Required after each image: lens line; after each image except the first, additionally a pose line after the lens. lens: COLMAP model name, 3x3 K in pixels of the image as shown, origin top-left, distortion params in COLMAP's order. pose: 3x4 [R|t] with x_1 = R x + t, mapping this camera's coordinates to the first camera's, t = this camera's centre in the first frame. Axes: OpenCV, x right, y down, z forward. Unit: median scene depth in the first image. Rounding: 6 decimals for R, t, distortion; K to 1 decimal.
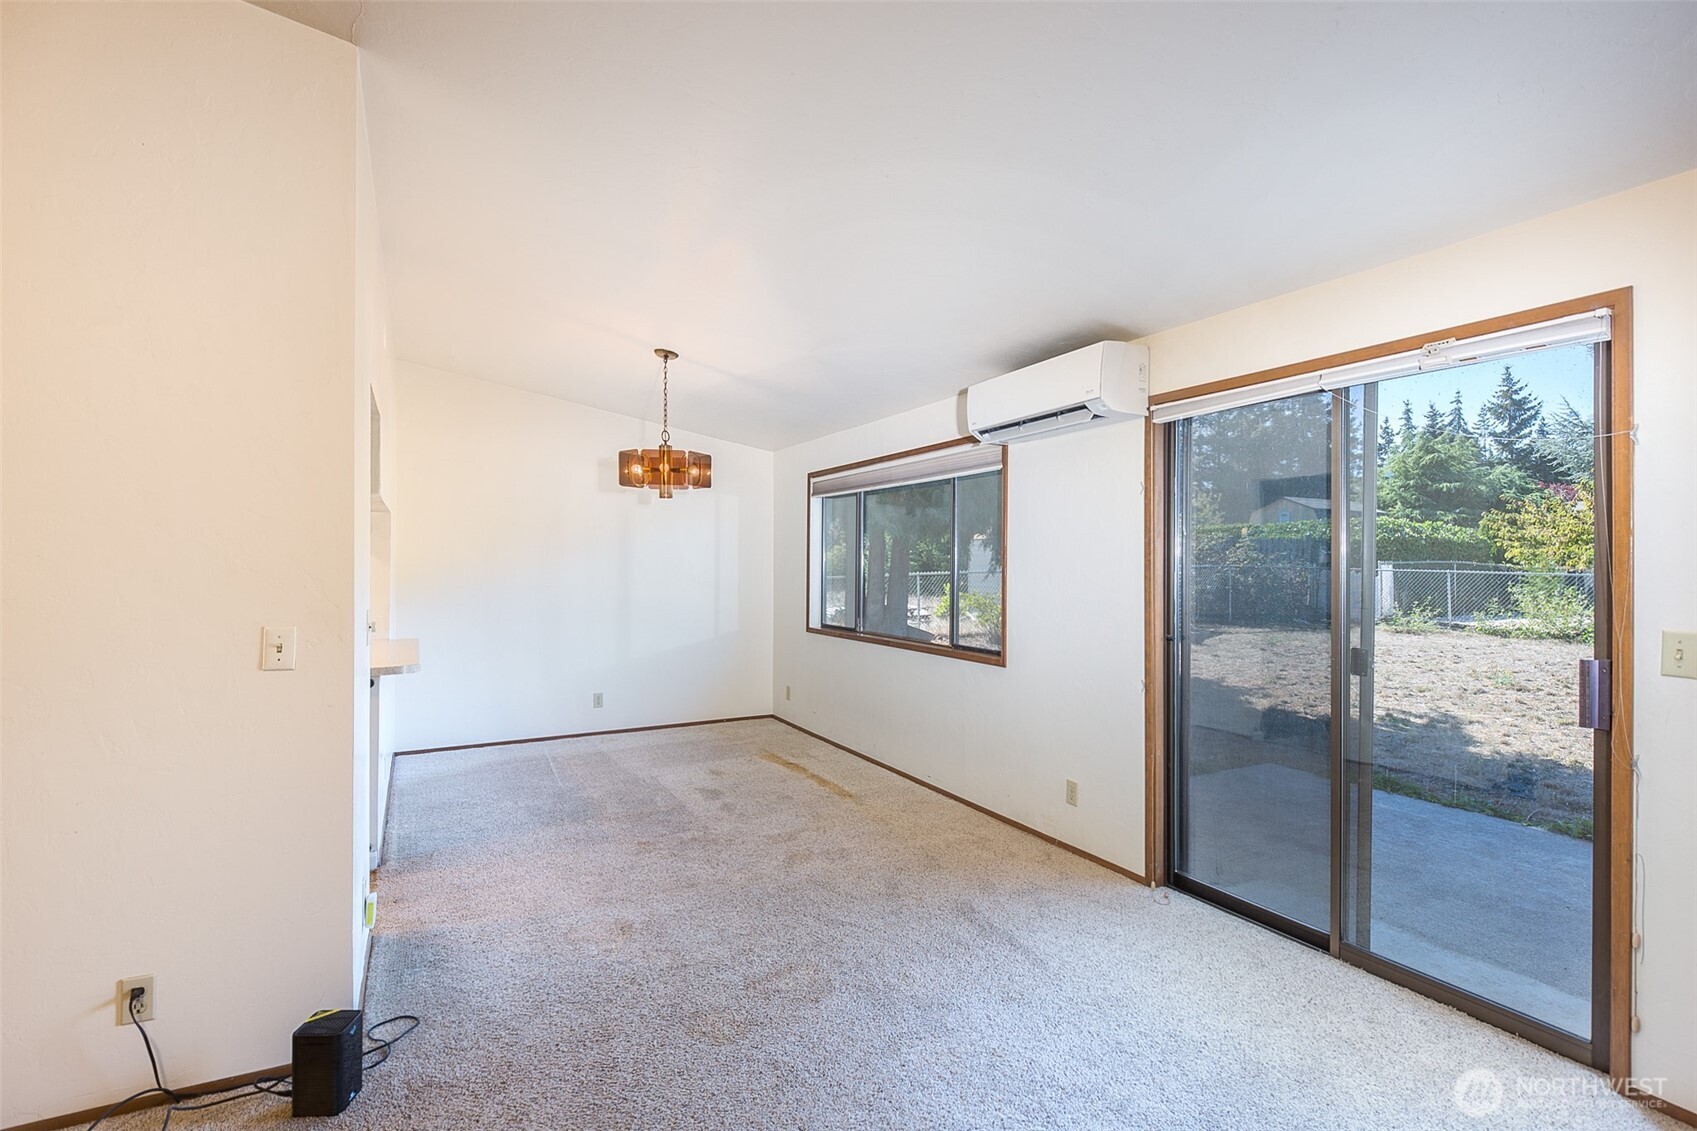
lens RADIAL K [[808.3, 0, 847.4], [0, 808.3, 557.4], [0, 0, 1]] dist [-0.003206, -0.005072]
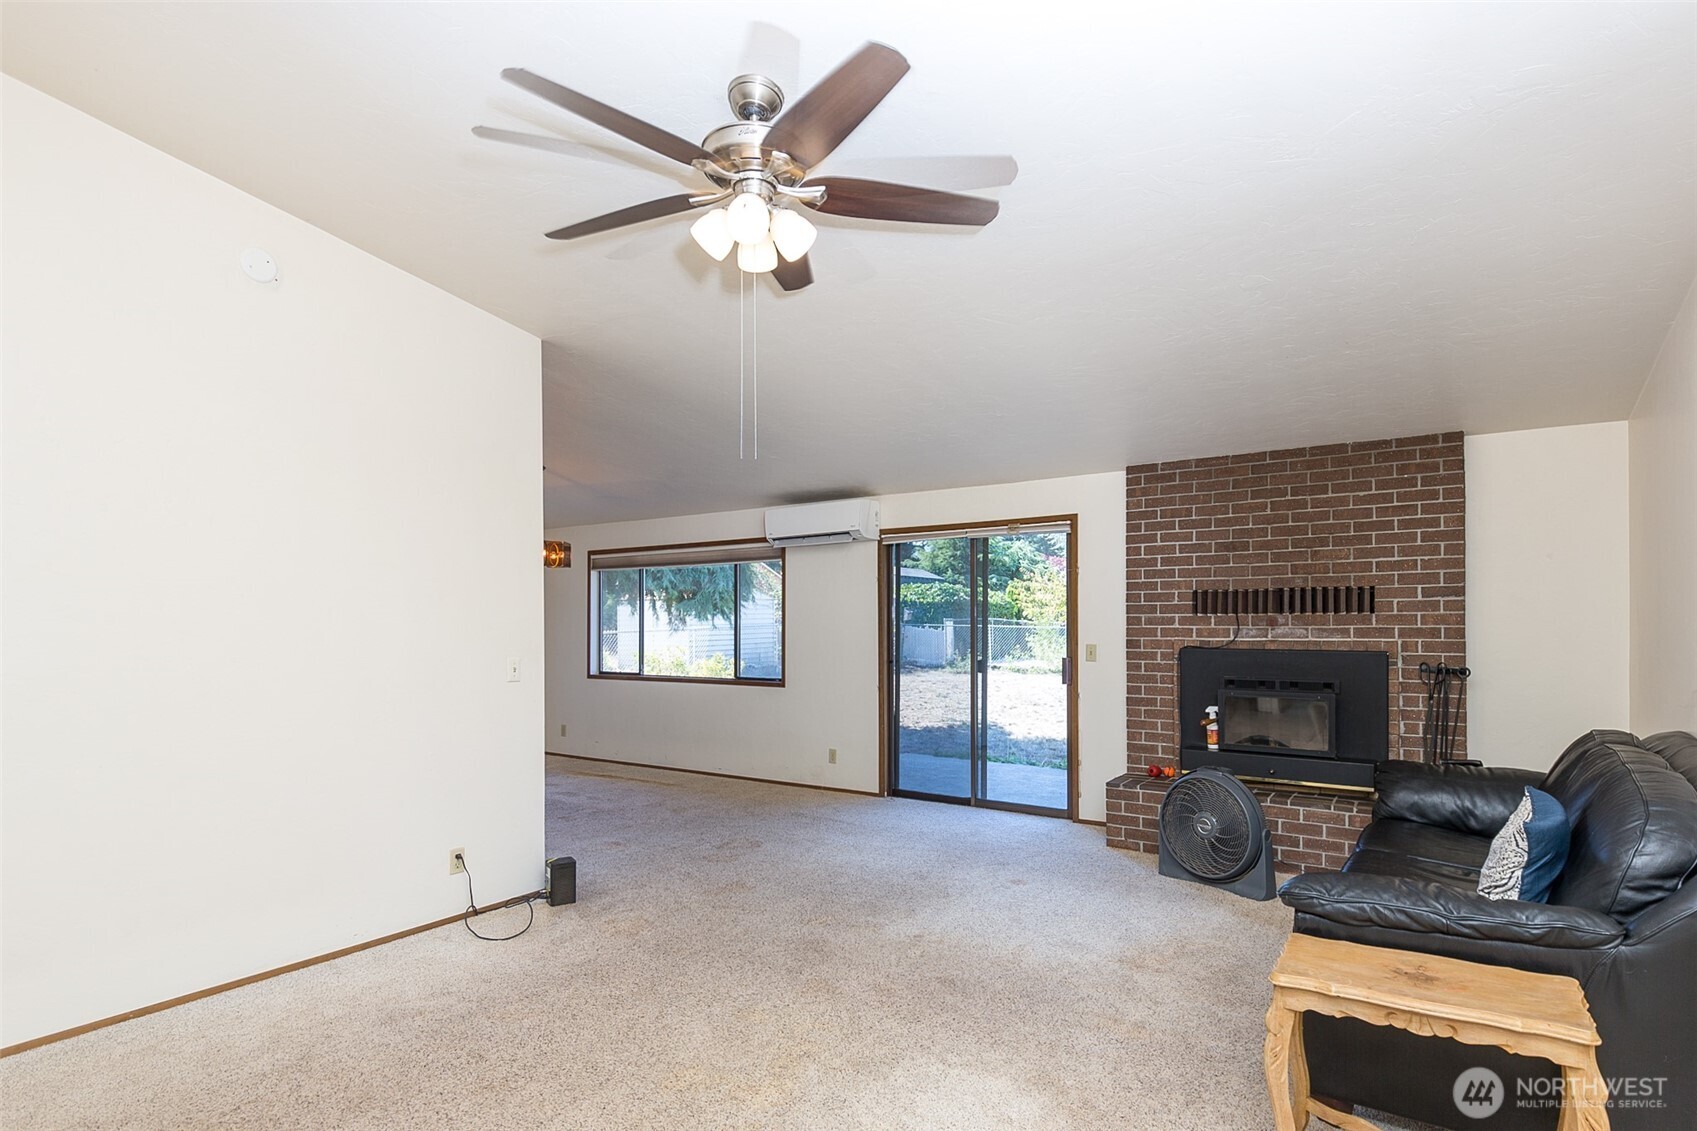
lens RADIAL K [[872.0, 0, 830.9], [0, 872.0, 623.6], [0, 0, 1]] dist [0.002208, 0.000001]
pose [[0.890268, -0.008536, 0.455357, -0.424865], [0.005012, 0.999947, 0.008944, -0.002991], [-0.455410, -0.005680, 0.890264, -0.480119]]
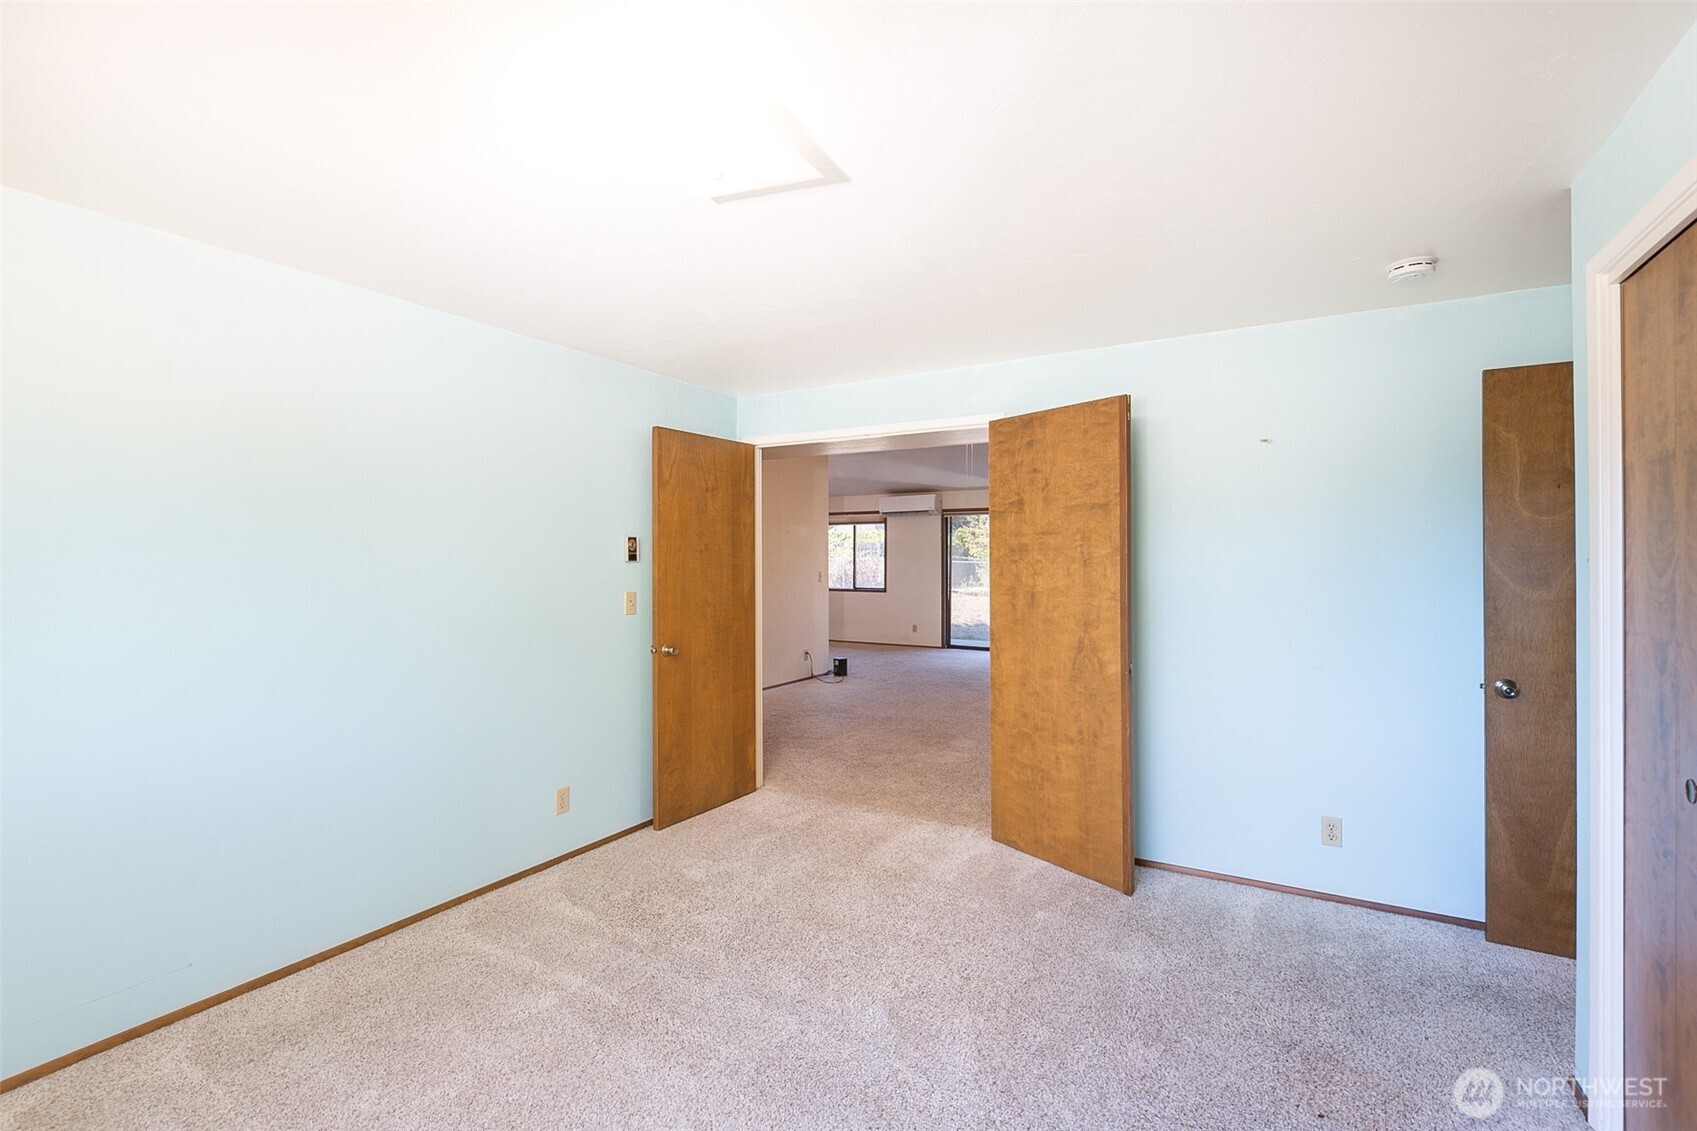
lens RADIAL K [[792.2, 0, 850.8], [0, 792.2, 562.6], [0, 0, 1]] dist [0.005201, -0.000555]
pose [[0.840329, -0.008550, 0.542009, -1.232539], [0.002749, 0.999930, 0.011513, -0.003942], [-0.542070, -0.008185, 0.840294, -1.129220]]
